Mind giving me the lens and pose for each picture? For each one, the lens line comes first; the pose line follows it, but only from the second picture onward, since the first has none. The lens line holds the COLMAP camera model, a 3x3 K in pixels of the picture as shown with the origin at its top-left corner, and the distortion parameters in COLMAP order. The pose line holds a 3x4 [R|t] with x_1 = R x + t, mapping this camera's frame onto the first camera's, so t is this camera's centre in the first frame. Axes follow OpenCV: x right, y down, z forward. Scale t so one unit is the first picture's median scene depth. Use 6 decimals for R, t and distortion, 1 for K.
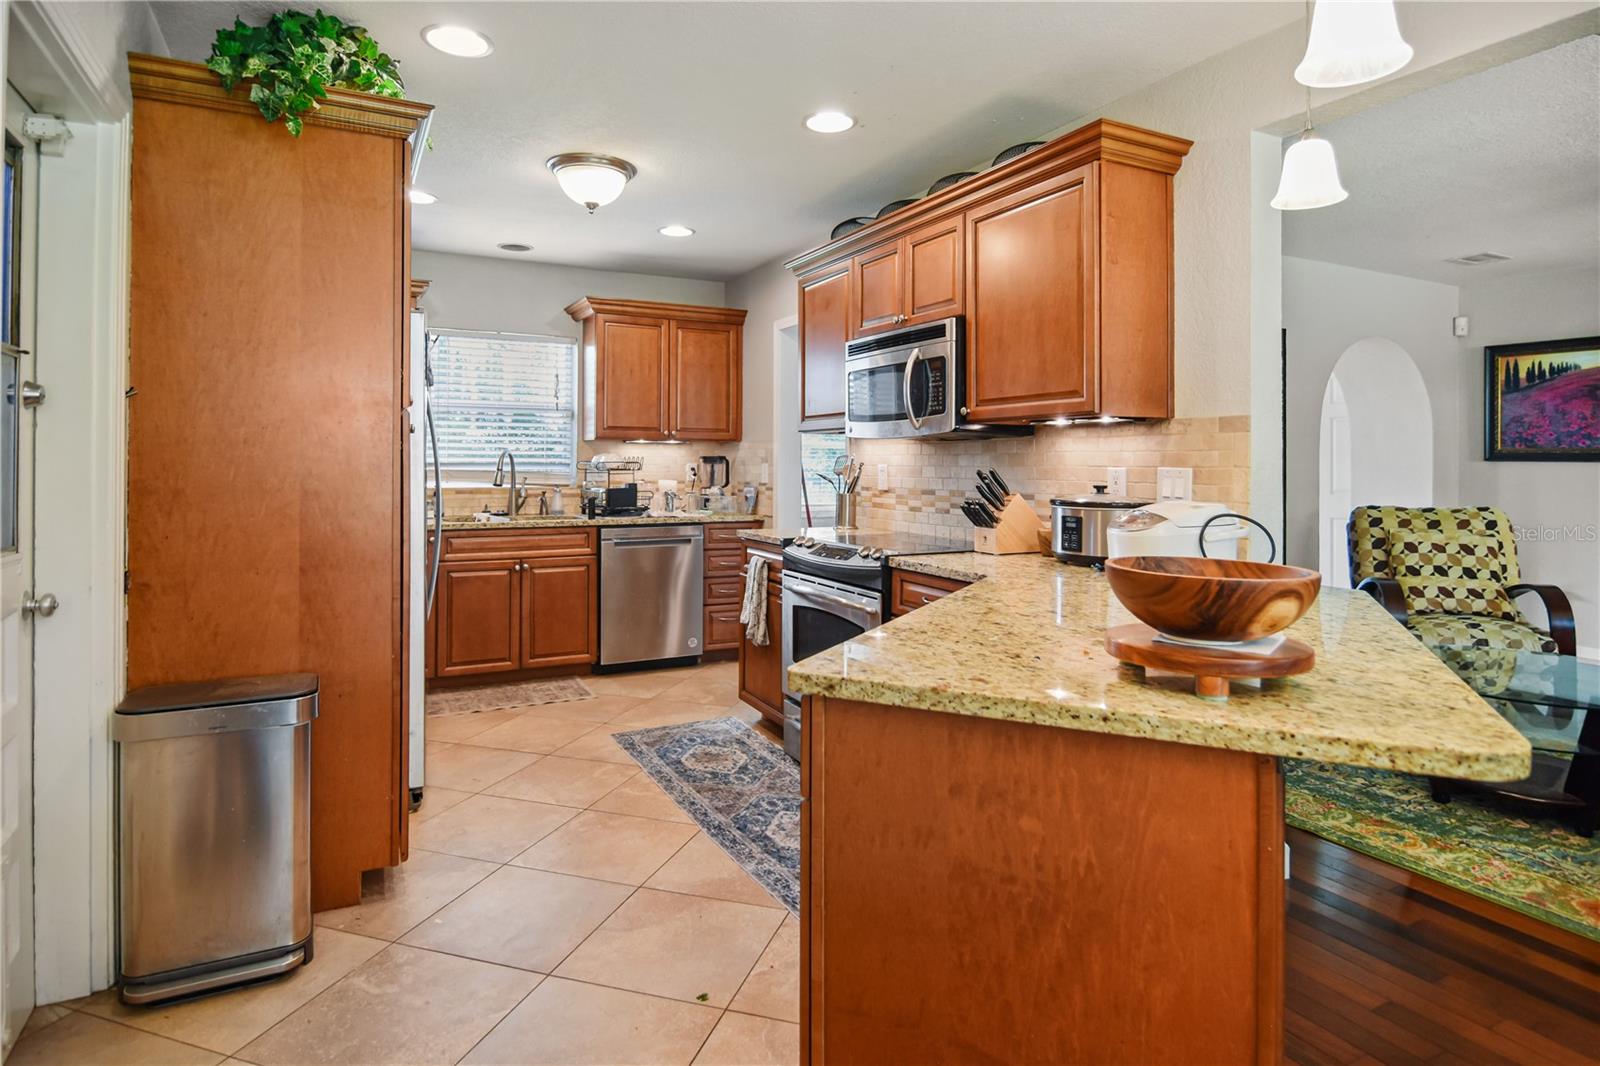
lens RADIAL K [[884.7, 0, 809.3], [0, 884.7, 452.8], [0, 0, 1]] dist [-0.002167, -0.001069]
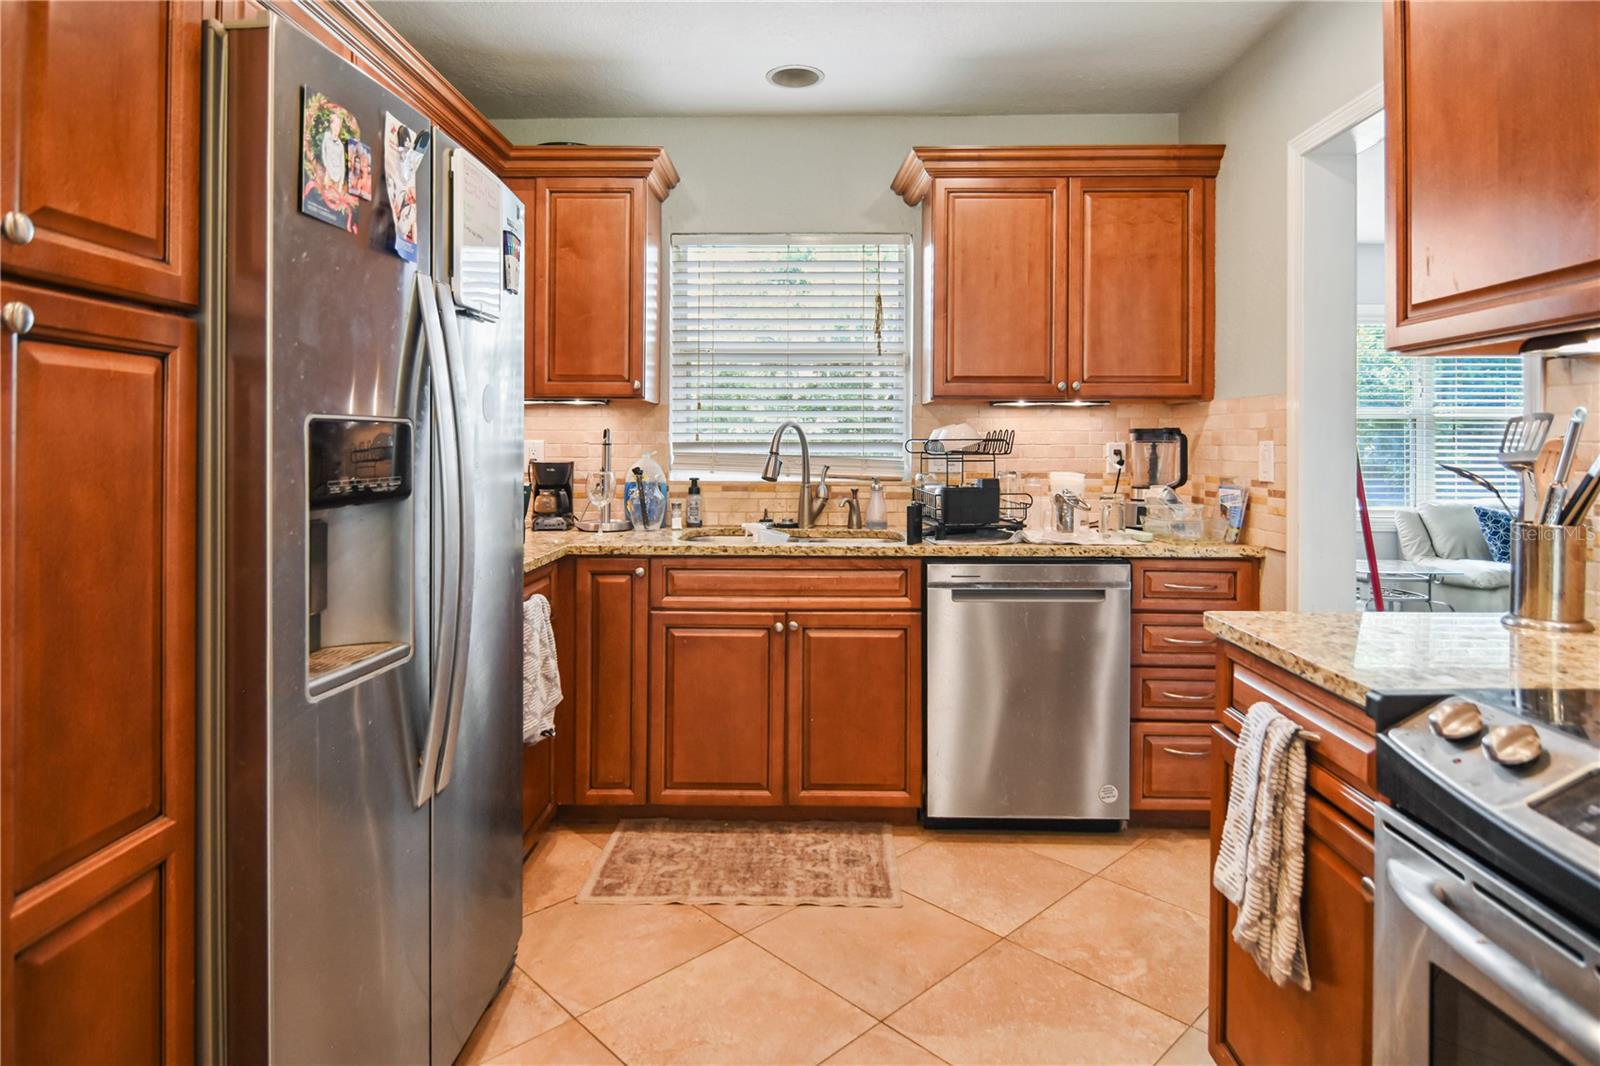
lens RADIAL K [[884.7, 0, 809.3], [0, 884.7, 452.8], [0, 0, 1]] dist [-0.002167, -0.001069]
pose [[0.877188, 0.000925, -0.480147, -0.037670], [0.007981, 0.999832, 0.016506, 0.008714], [0.480081, -0.018311, 0.877033, 0.458939]]
